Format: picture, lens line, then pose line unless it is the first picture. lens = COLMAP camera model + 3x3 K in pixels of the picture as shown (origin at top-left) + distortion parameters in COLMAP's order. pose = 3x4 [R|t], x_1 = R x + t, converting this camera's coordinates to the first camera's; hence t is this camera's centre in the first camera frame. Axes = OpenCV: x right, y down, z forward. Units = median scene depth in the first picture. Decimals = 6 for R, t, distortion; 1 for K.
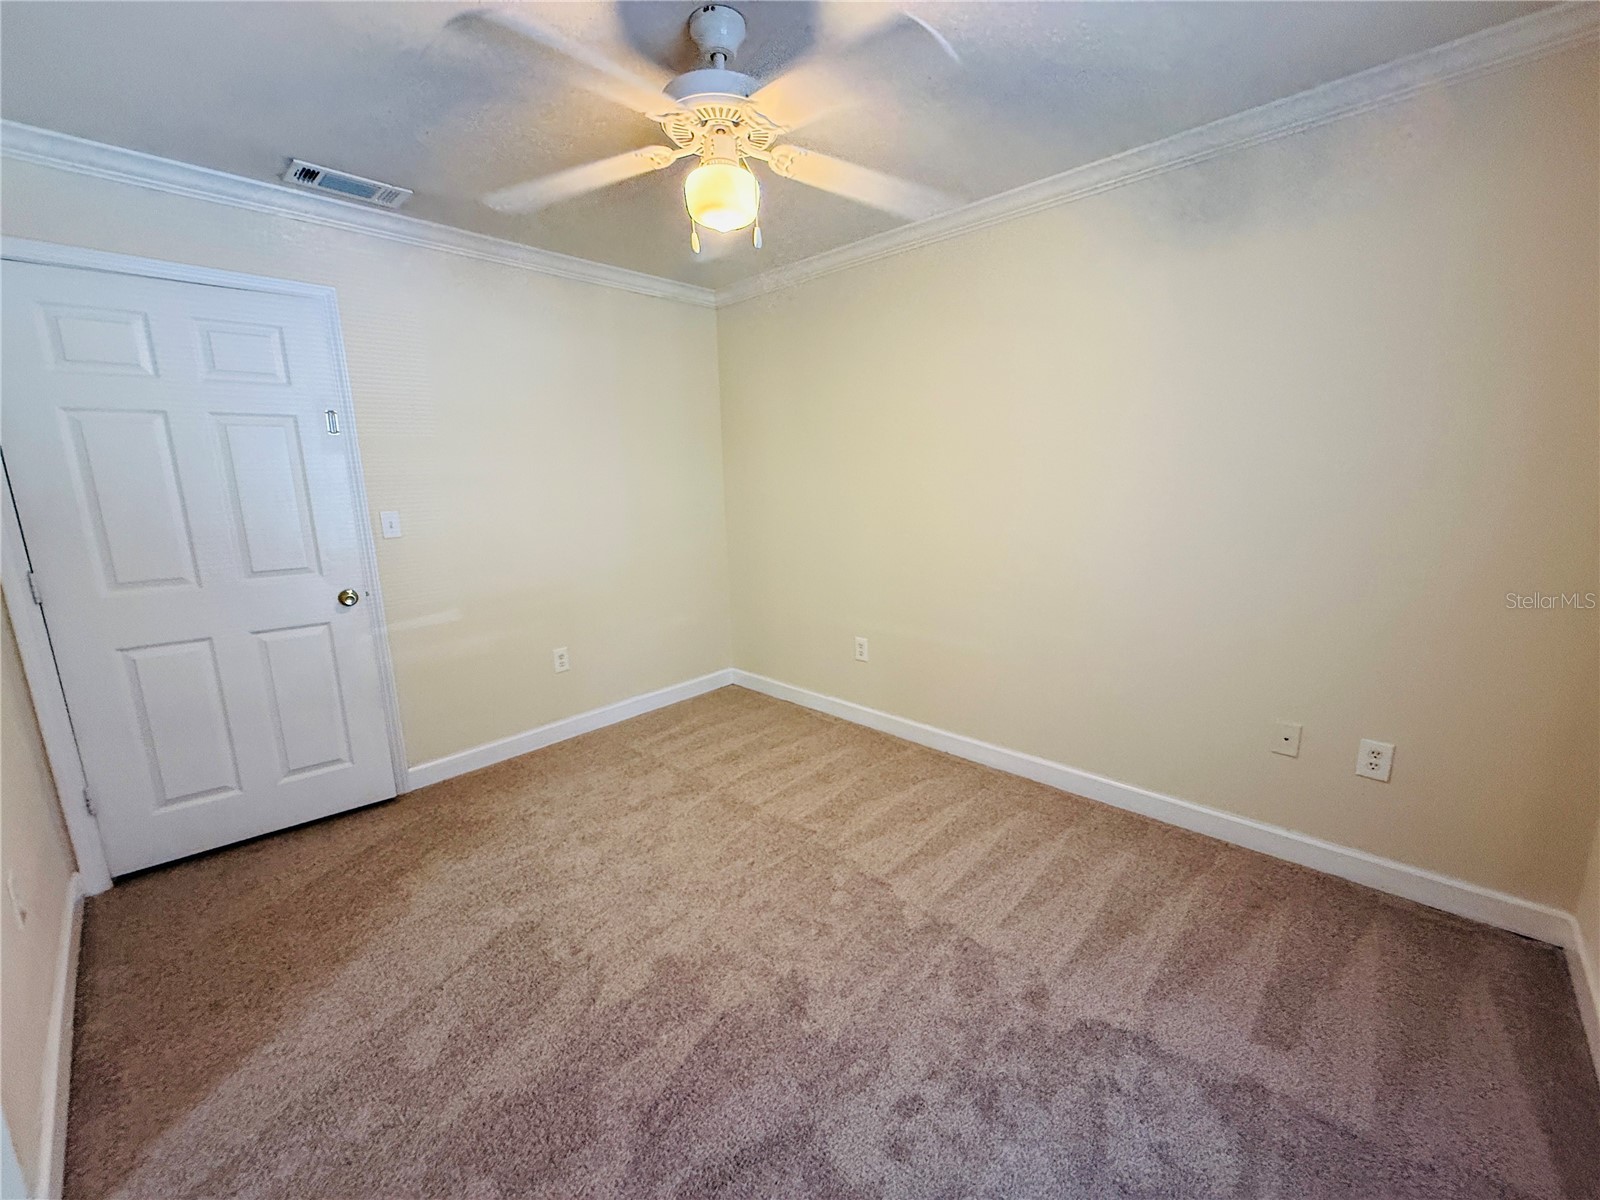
lens RADIAL K [[636.6, 0, 795.3], [0, 636.6, 601.9], [0, 0, 1]] dist [-0.001307, 0.000038]
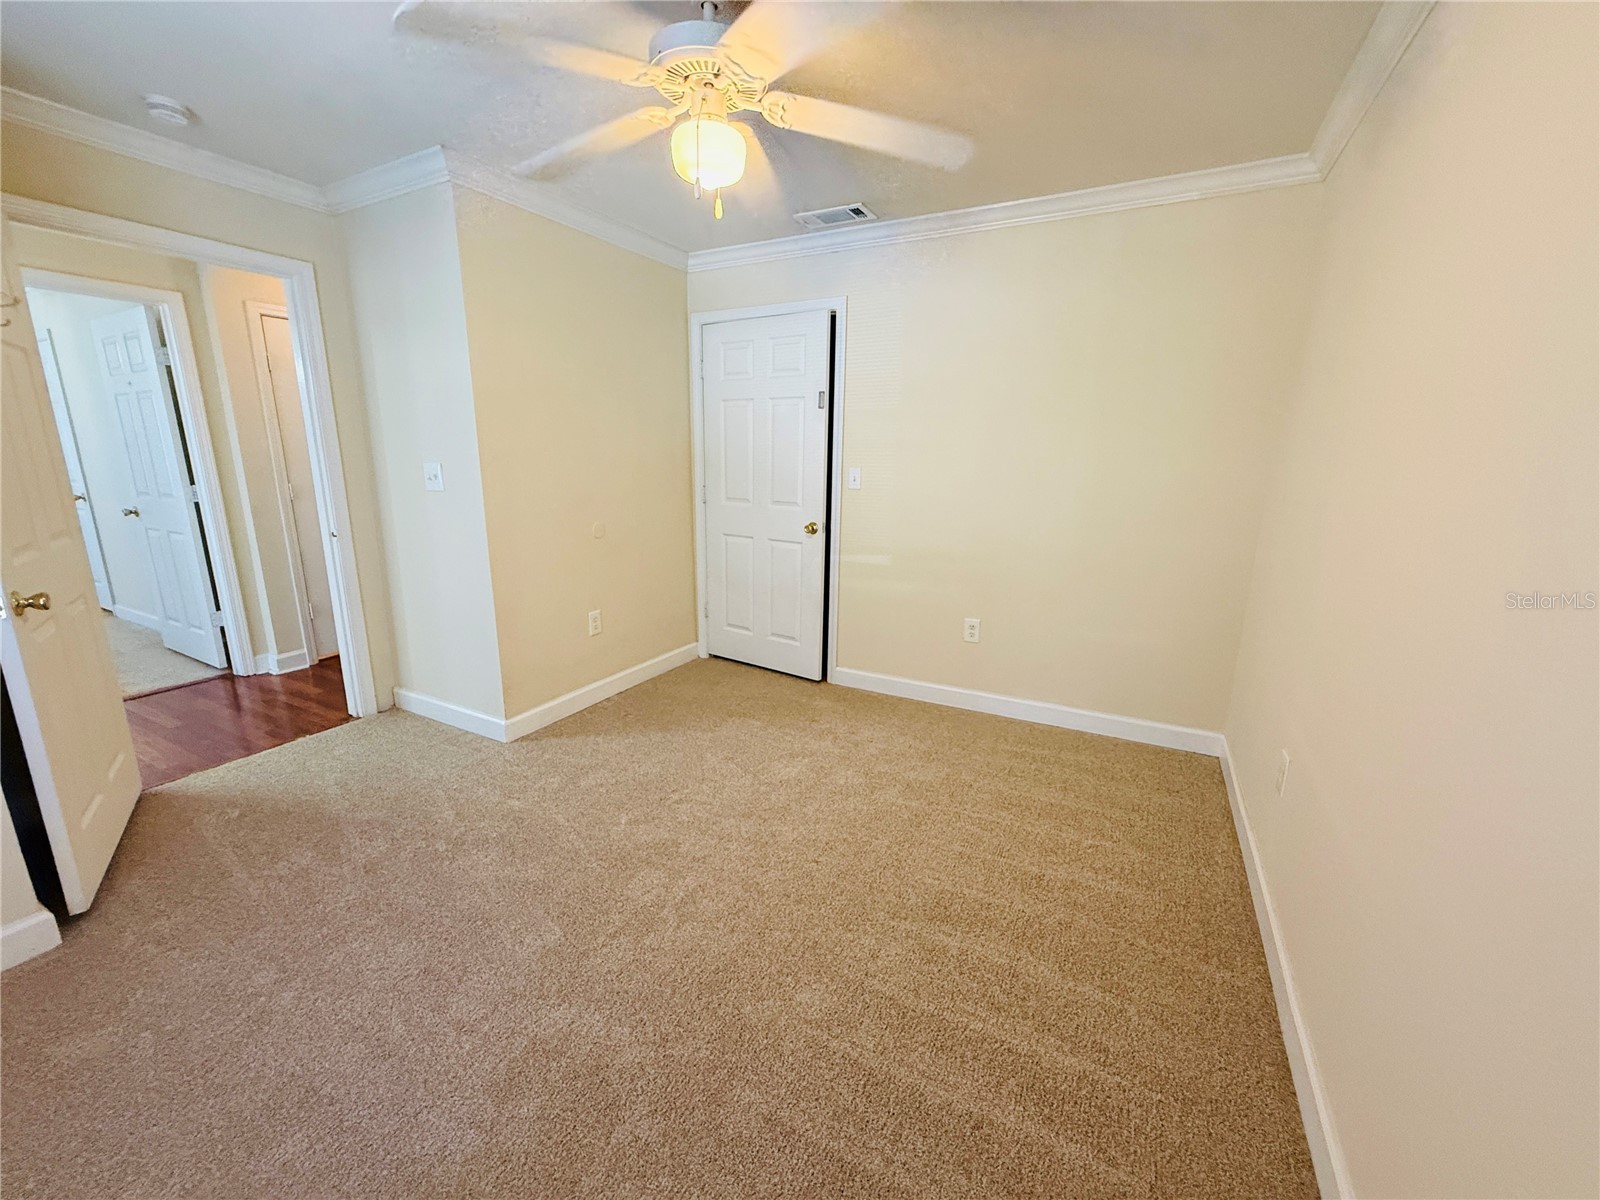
lens RADIAL K [[643.0, 0, 800.0], [0, 643.0, 600.0], [0, 0, 1]] dist [-0.000268, -0.000131]
pose [[0.267407, 0.247432, -0.931274, 0.601519], [-0.207403, 0.958596, 0.195137, -0.117881], [0.940998, 0.140968, 0.307653, 0.532217]]
